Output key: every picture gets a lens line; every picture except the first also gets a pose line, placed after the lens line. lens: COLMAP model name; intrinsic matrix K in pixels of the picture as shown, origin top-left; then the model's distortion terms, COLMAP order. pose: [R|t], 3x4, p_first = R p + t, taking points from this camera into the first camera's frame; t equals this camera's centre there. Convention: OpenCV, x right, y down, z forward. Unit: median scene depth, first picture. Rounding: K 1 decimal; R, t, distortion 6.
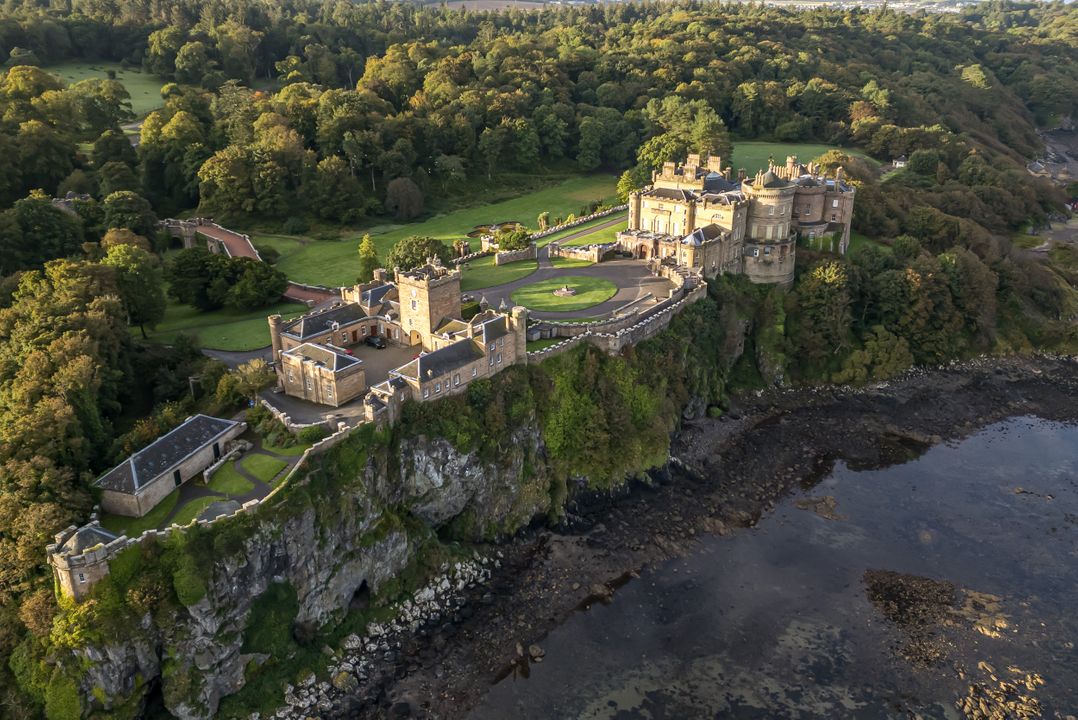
lens RADIAL K [[889.7, 0, 538.0], [0, 889.7, 348.3], [0, 0, 1]] dist [0.095014, -0.098373]
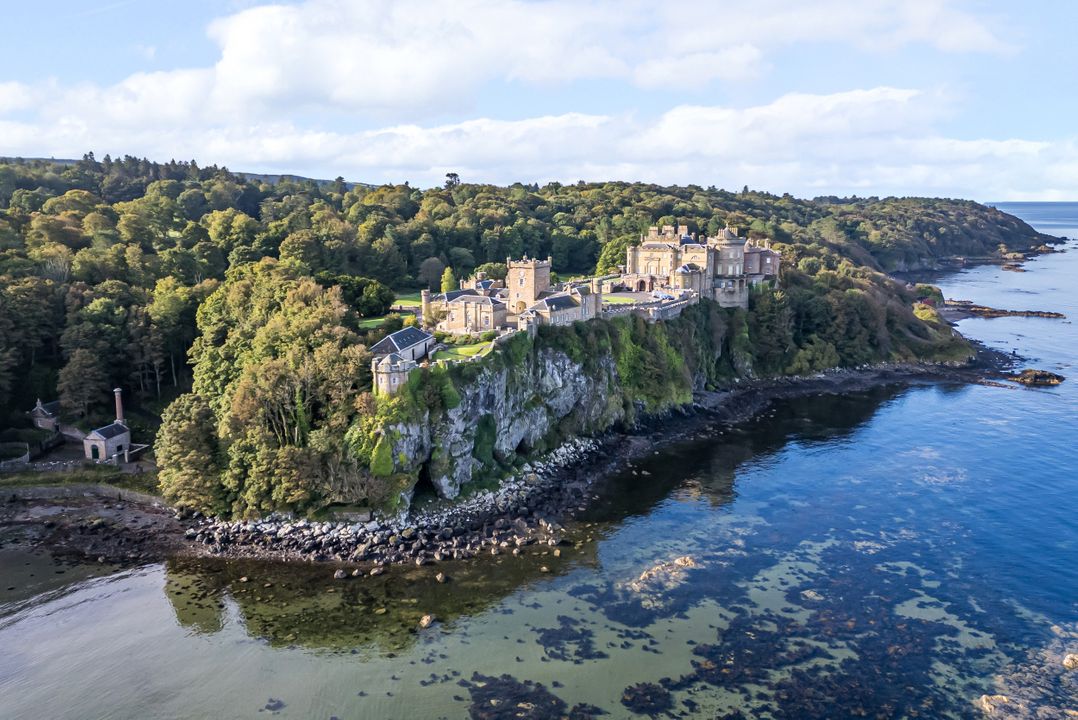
lens RADIAL K [[889.7, 0, 538.0], [0, 889.7, 348.3], [0, 0, 1]] dist [0.095014, -0.098373]
pose [[0.989929, -0.017929, 0.140426, -0.296097], [0.047687, 0.976208, -0.211527, 0.337762], [-0.133293, 0.216093, 0.967232, -0.345986]]
